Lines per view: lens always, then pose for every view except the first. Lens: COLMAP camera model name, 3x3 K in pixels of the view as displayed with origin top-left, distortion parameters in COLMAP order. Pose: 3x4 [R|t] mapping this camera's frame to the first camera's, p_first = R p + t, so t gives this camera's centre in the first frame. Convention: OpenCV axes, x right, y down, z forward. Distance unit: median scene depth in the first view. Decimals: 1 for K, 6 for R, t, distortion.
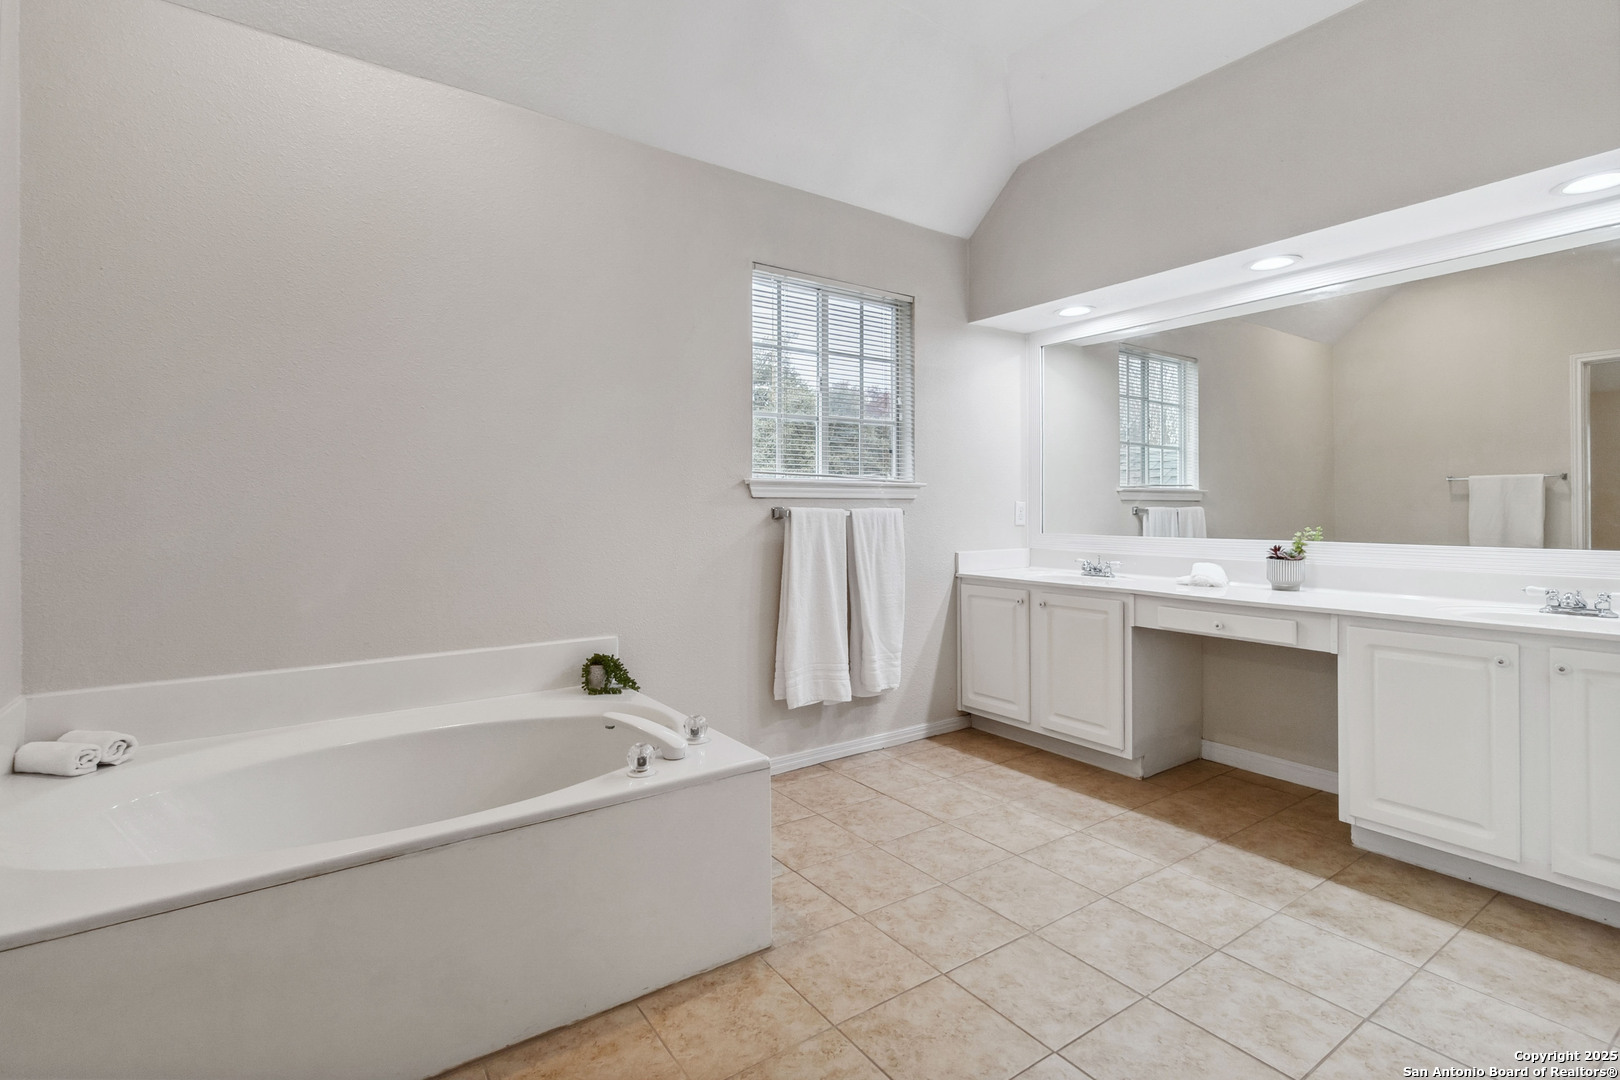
lens RADIAL K [[768.9, 0, 832.3], [0, 768.9, 520.2], [0, 0, 1]] dist [0.001395, 0.000708]
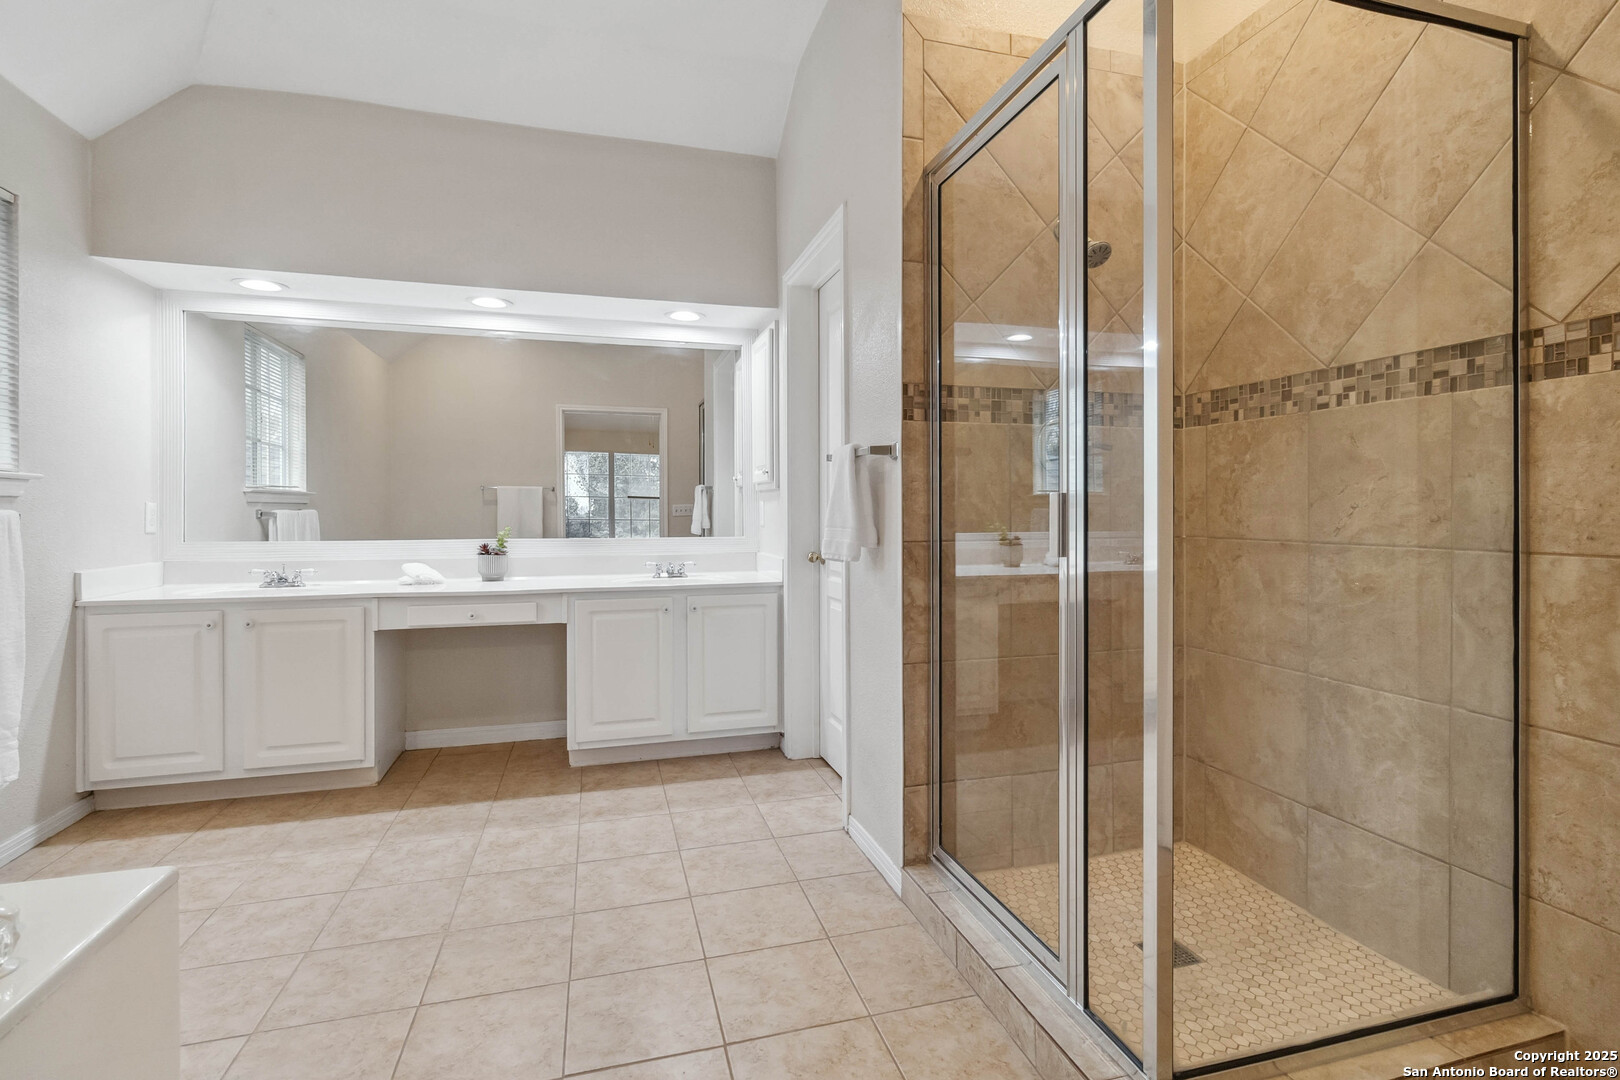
lens RADIAL K [[768.9, 0, 816.2], [0, 768.9, 523.6], [0, 0, 1]] dist [0.001395, 0.000708]
pose [[0.322738, -0.013136, 0.946397, -0.364116], [0.012508, 0.999876, 0.009613, -0.002167], [-0.946406, 0.008735, 0.322862, 0.143817]]
